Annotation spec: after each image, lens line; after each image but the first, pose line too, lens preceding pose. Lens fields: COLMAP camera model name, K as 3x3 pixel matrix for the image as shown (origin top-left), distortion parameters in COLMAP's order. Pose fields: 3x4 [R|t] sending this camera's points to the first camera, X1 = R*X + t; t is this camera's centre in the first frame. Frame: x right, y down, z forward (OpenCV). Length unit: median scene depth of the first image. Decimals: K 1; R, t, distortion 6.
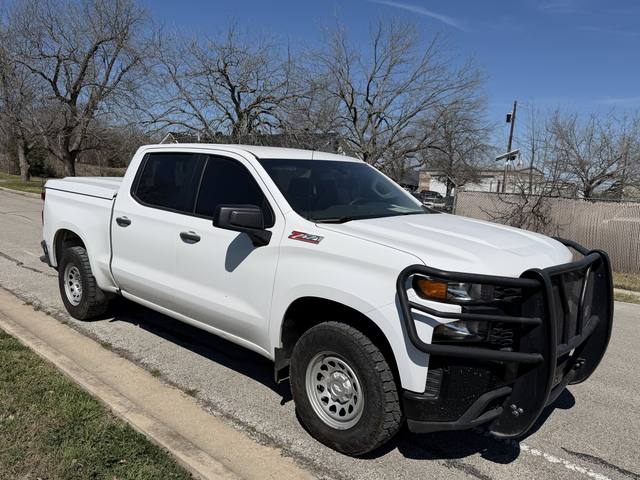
lens RADIAL K [[535.0, 0, 320.5], [0, 535.0, 239.2], [0, 0, 1]] dist [0.008534, -0.011824]
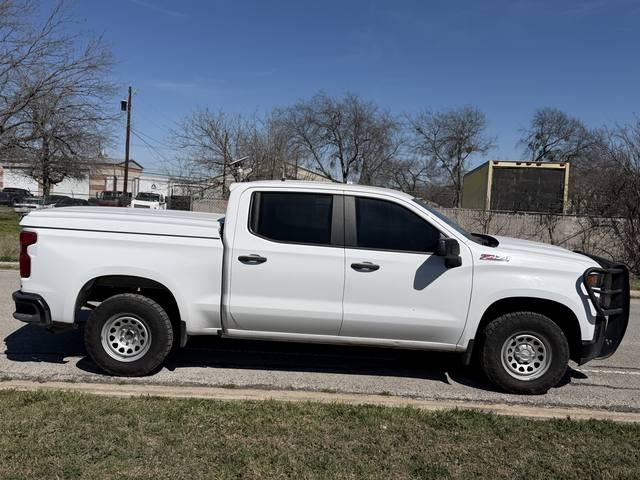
lens RADIAL K [[646.5, 0, 317.8], [0, 646.5, 241.5], [0, 0, 1]] dist [0.028377, 0.000000]
pose [[0.748642, -0.070795, 0.659184, -1.292536], [0.070477, 0.997147, 0.027051, -0.108035], [-0.659218, 0.026206, 0.751495, -0.007991]]
